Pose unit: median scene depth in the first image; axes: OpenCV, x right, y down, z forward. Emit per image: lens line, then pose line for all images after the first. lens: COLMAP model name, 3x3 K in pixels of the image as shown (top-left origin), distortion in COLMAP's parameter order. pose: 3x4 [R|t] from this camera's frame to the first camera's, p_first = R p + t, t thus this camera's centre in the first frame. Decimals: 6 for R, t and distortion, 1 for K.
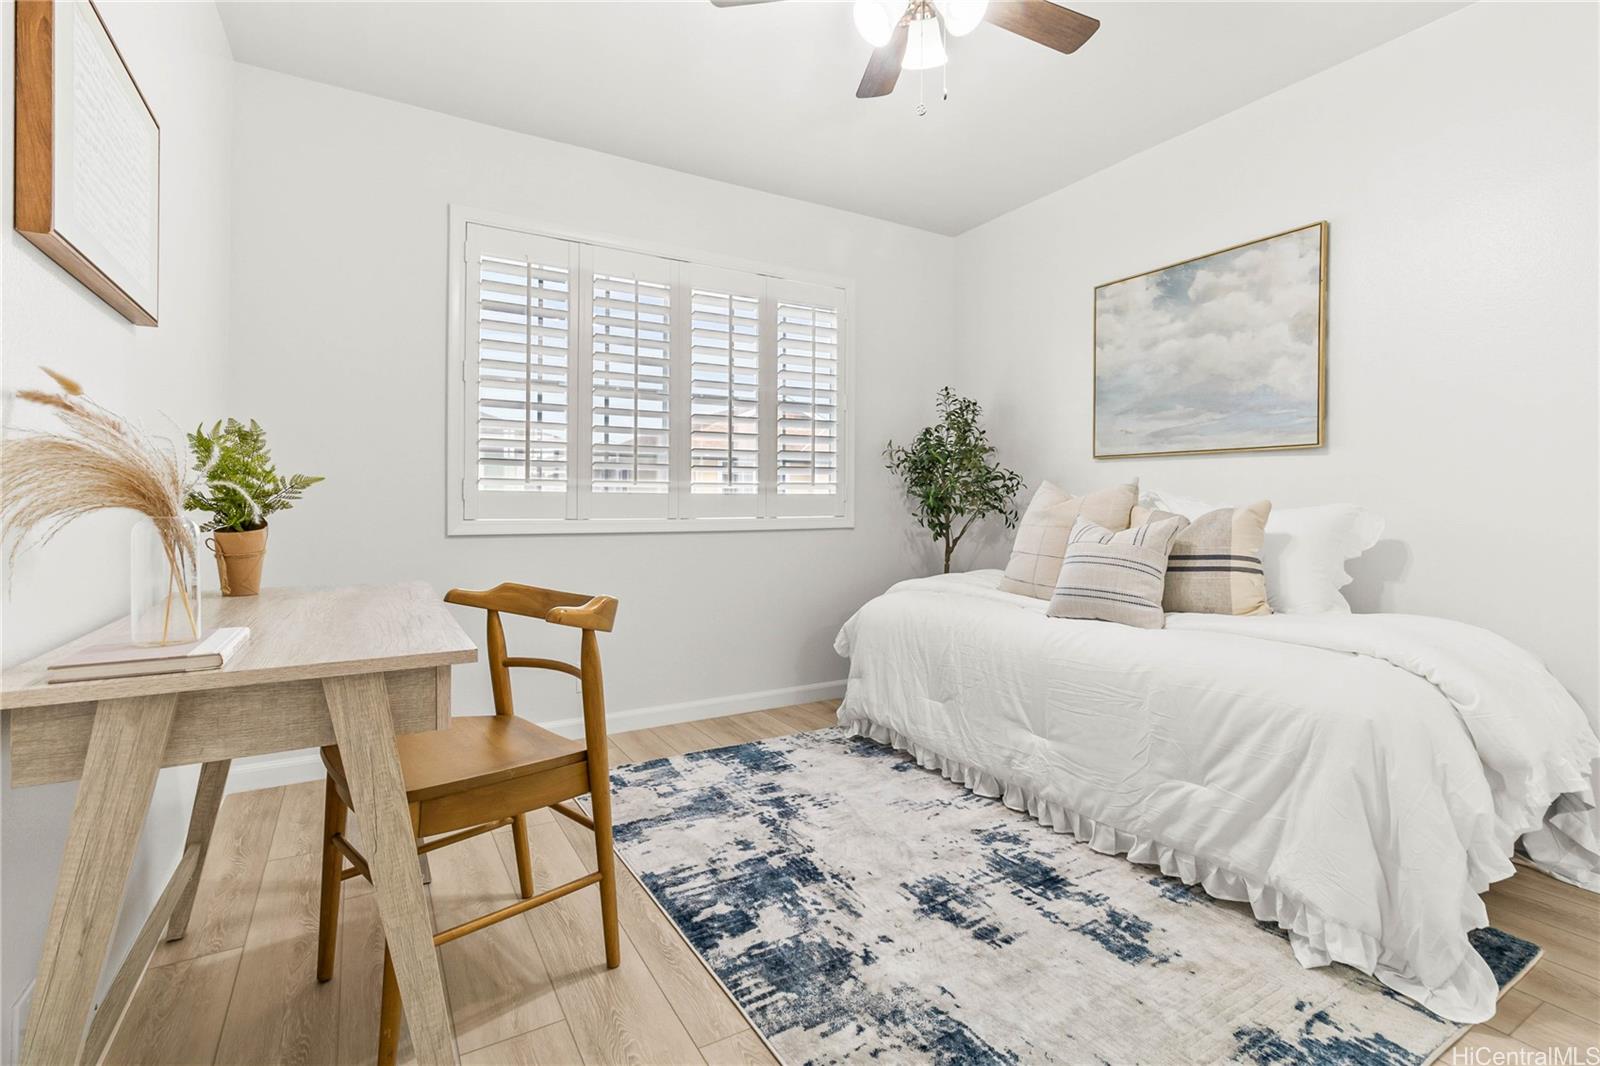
lens RADIAL K [[740.1, 0, 799.7], [0, 740.1, 505.8], [0, 0, 1]] dist [-0.002025, 0.001952]
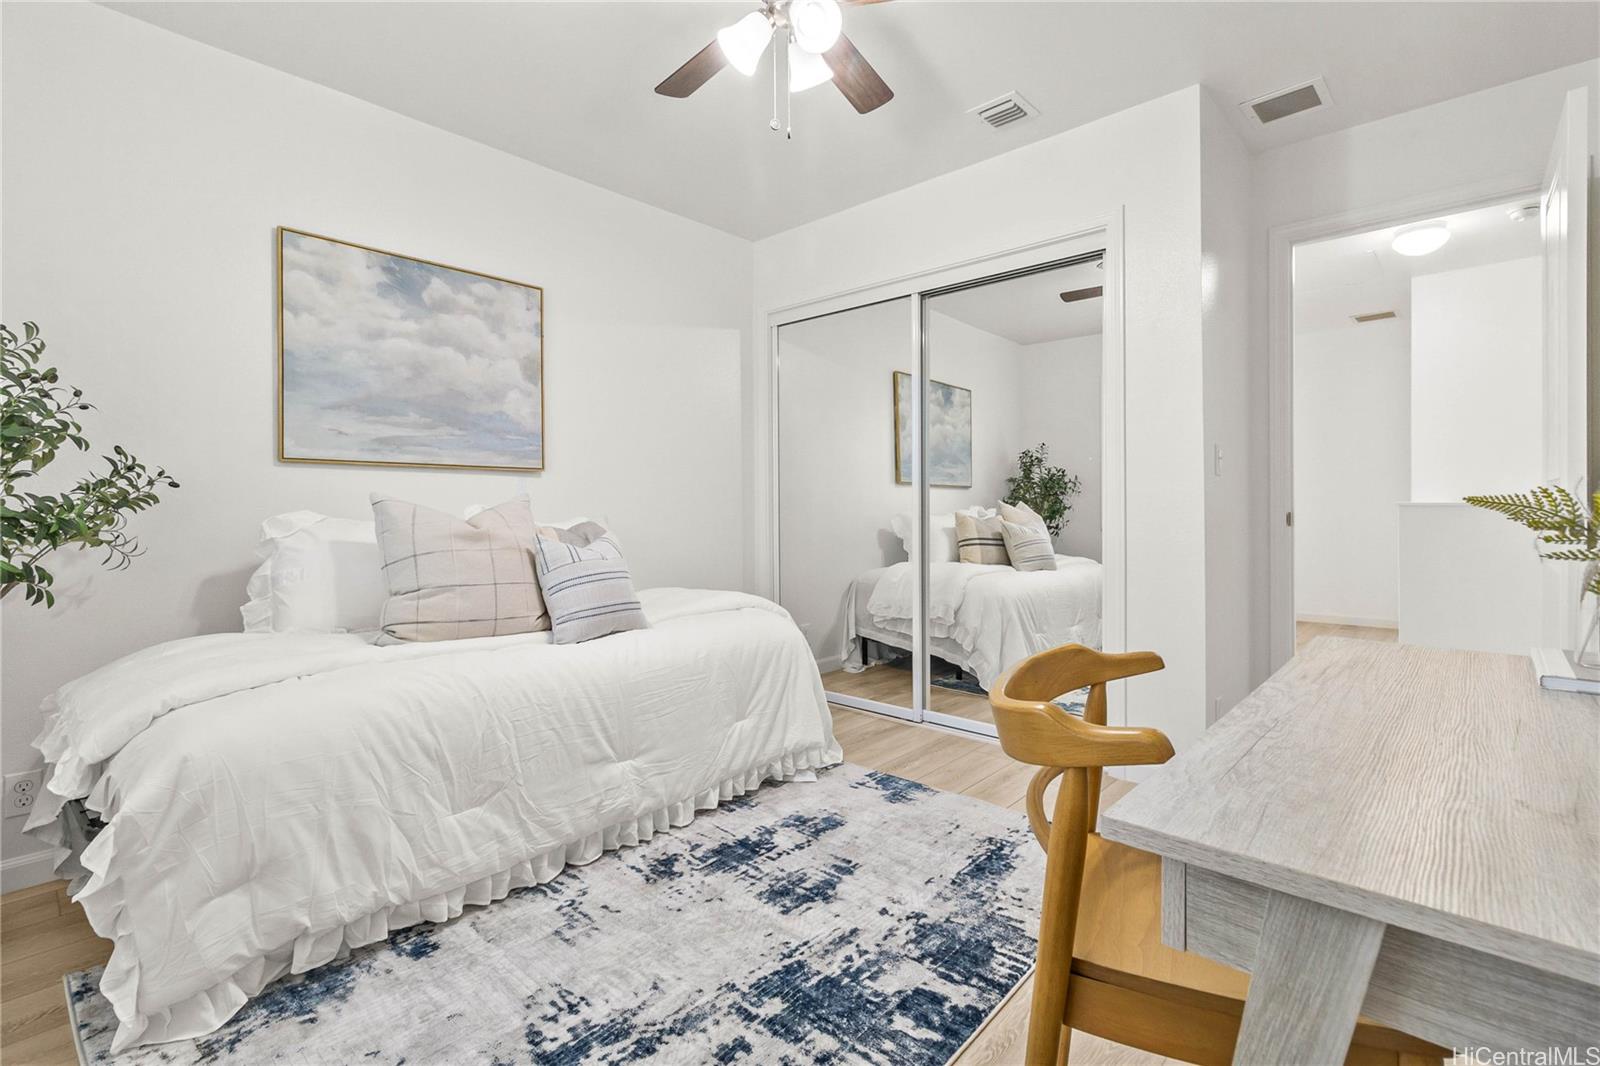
lens RADIAL K [[740.1, 0, 799.5], [0, 740.1, 517.0], [0, 0, 1]] dist [-0.002025, 0.001952]
pose [[-0.295063, -0.015817, 0.955347, -0.580444], [0.008618, 0.999778, 0.019214, -0.022525], [-0.955439, 0.013903, -0.294861, 0.922459]]
